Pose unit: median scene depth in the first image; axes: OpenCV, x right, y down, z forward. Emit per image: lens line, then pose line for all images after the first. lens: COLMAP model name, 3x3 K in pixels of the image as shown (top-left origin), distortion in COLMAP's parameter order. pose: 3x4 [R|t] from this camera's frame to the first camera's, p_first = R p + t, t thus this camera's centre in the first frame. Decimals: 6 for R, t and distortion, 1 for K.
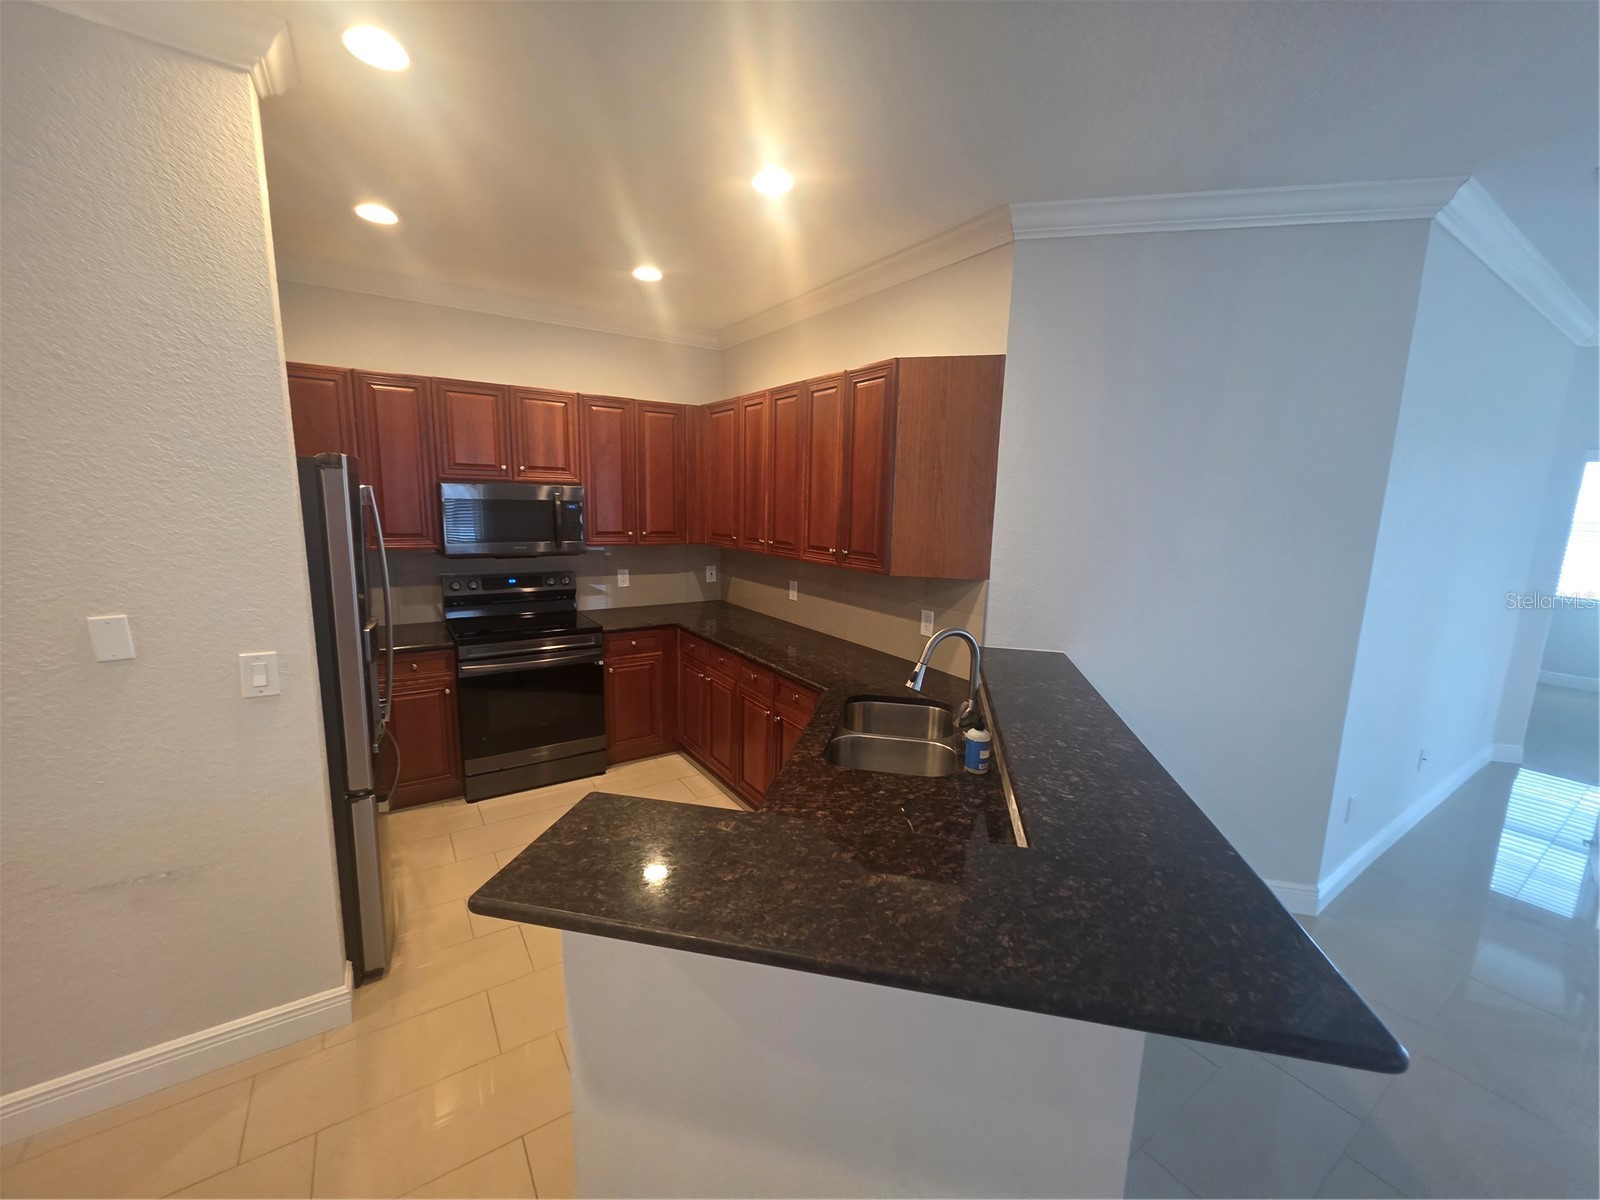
lens RADIAL K [[642.4, 0, 805.3], [0, 642.4, 603.4], [0, 0, 1]] dist [-0.000185, 0.001024]
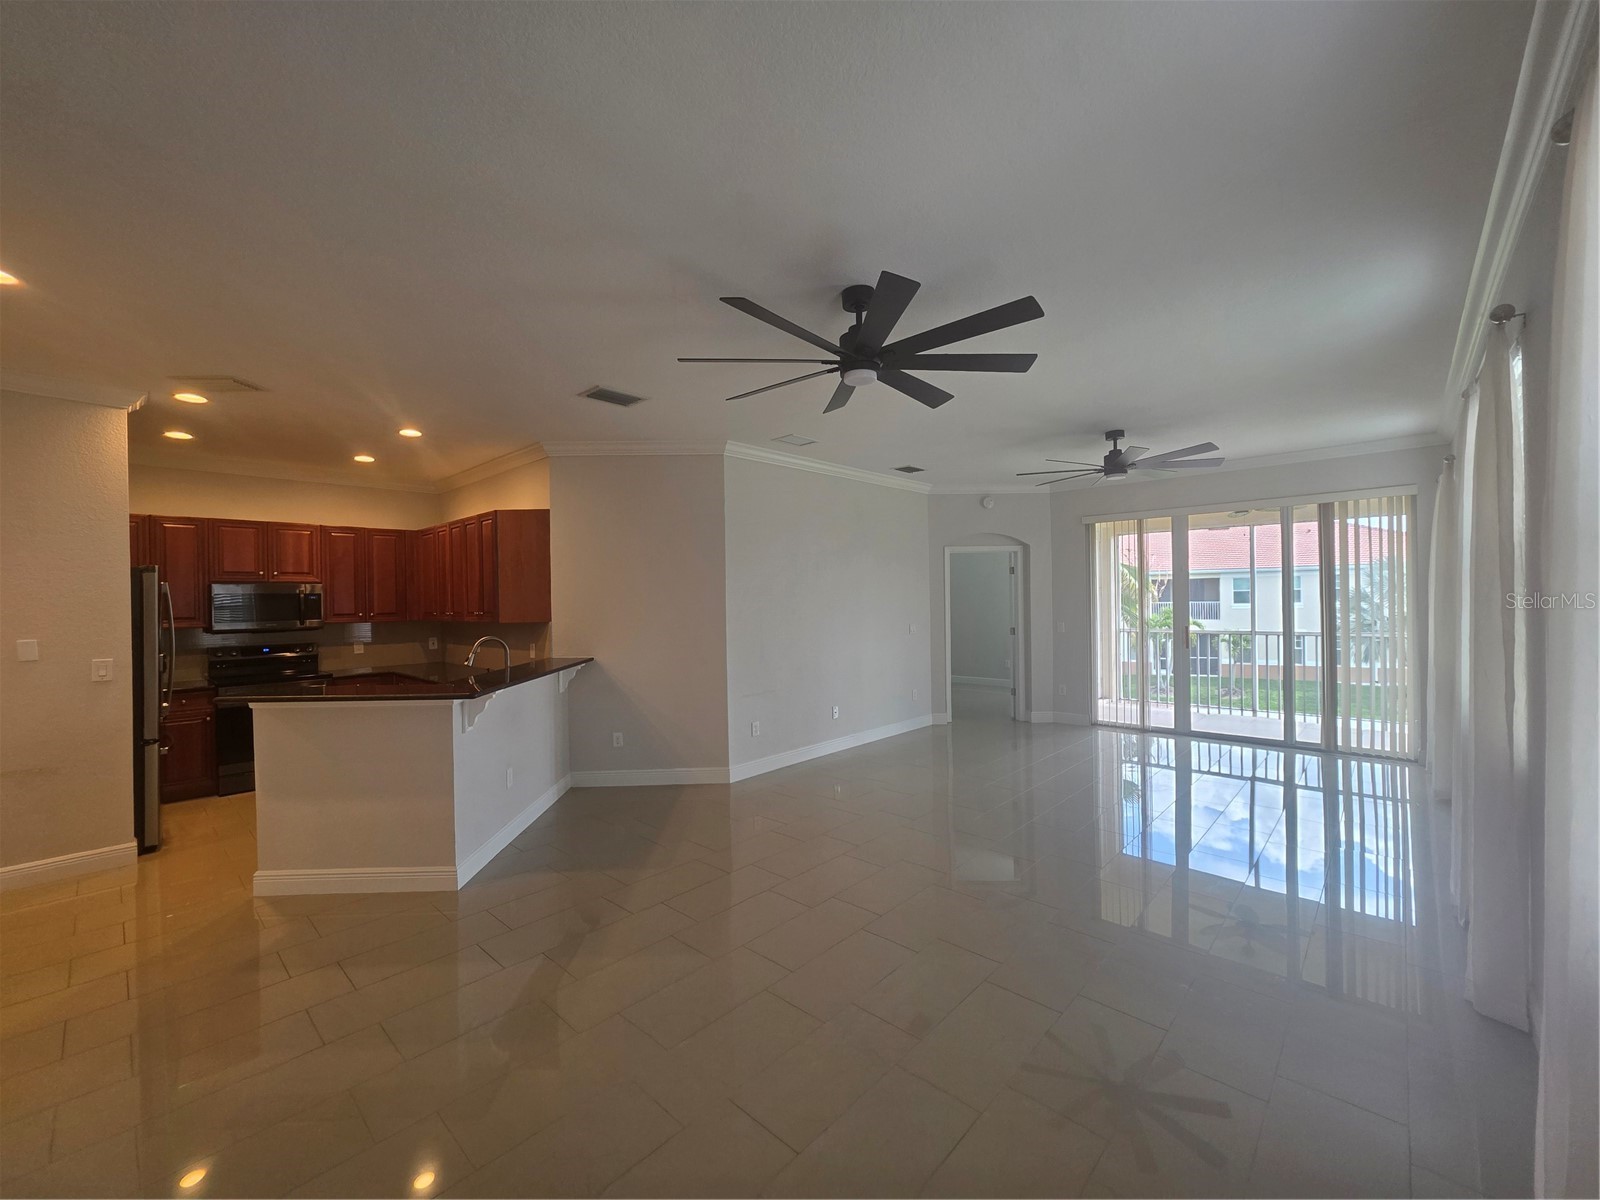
lens RADIAL K [[642.4, 0, 805.9], [0, 642.4, 599.6], [0, 0, 1]] dist [-0.000185, 0.001024]
pose [[0.971006, -0.041588, 0.235408, 0.487805], [0.079337, 0.985000, -0.153236, 0.214273], [-0.225504, 0.167470, 0.959741, -0.858081]]
